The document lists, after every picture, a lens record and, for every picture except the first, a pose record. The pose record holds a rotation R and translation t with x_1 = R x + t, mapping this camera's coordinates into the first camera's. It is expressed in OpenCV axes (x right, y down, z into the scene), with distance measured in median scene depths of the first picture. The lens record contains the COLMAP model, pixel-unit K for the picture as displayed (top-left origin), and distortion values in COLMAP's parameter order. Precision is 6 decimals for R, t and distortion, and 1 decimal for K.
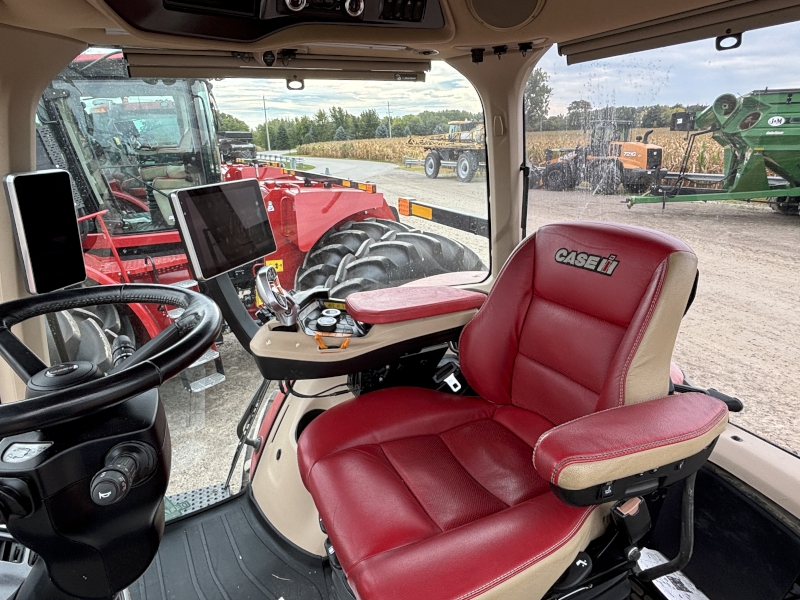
lens RADIAL K [[510.5, 0, 401.0], [0, 510.5, 302.0], [0, 0, 1]] dist [0.018513, -0.018787]
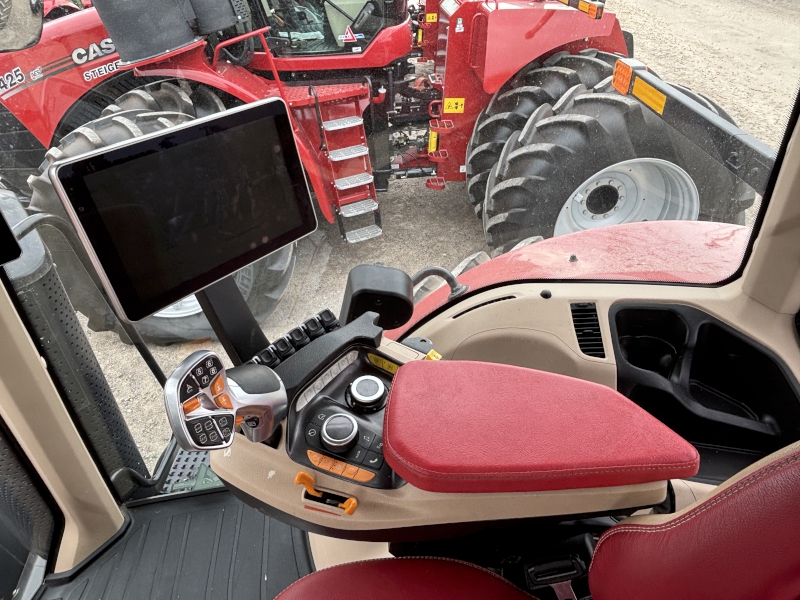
lens RADIAL K [[529.1, 0, 396.7], [0, 529.1, 295.4], [0, 0, 1]] dist [0.002194, 0.004836]
pose [[0.918880, 0.224931, -0.324139, 0.012309], [-0.109849, 0.934938, 0.337379, -0.063143], [0.378937, -0.274405, 0.883804, 0.130643]]
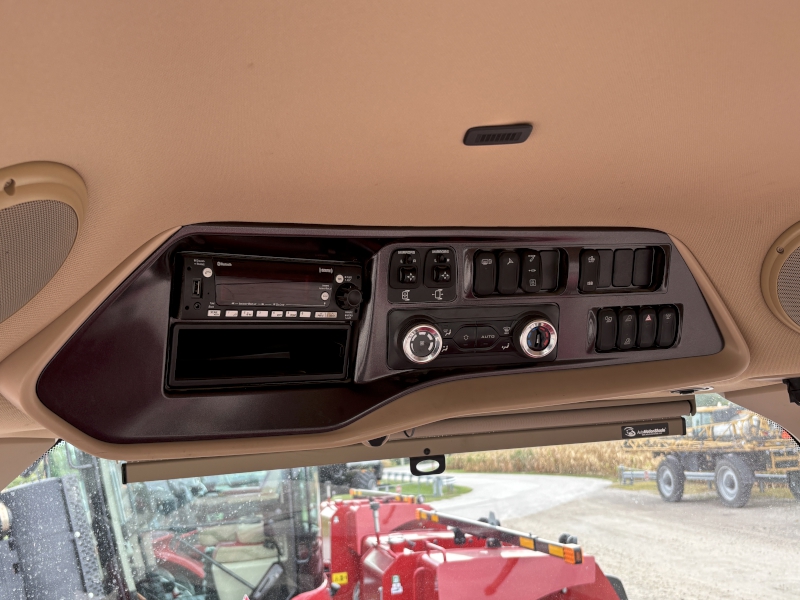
lens RADIAL K [[820.1, 0, 384.6], [0, 820.1, 277.5], [0, 0, 1]] dist [-0.028984, 0.000000]
pose [[0.964209, -0.103469, -0.244121, -0.006583], [-0.026881, 0.877823, -0.478230, -0.049769], [0.263777, 0.467676, 0.843623, 0.053674]]
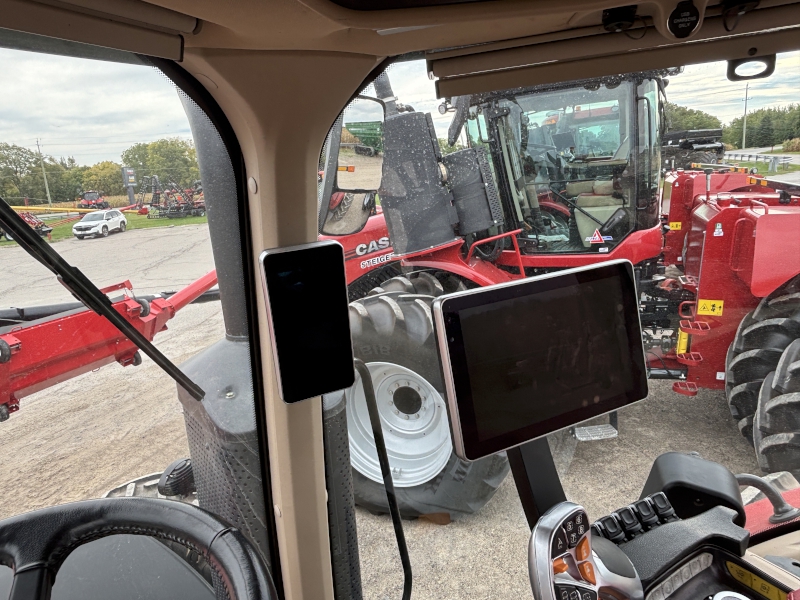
lens RADIAL K [[529.1, 0, 397.3], [0, 529.1, 291.9], [0, 0, 1]] dist [0.002194, 0.004836]
pose [[0.691251, 0.141484, -0.708629, -0.014263], [-0.162680, 0.985941, 0.038161, -0.048645], [0.704065, 0.088901, 0.704549, 0.115934]]
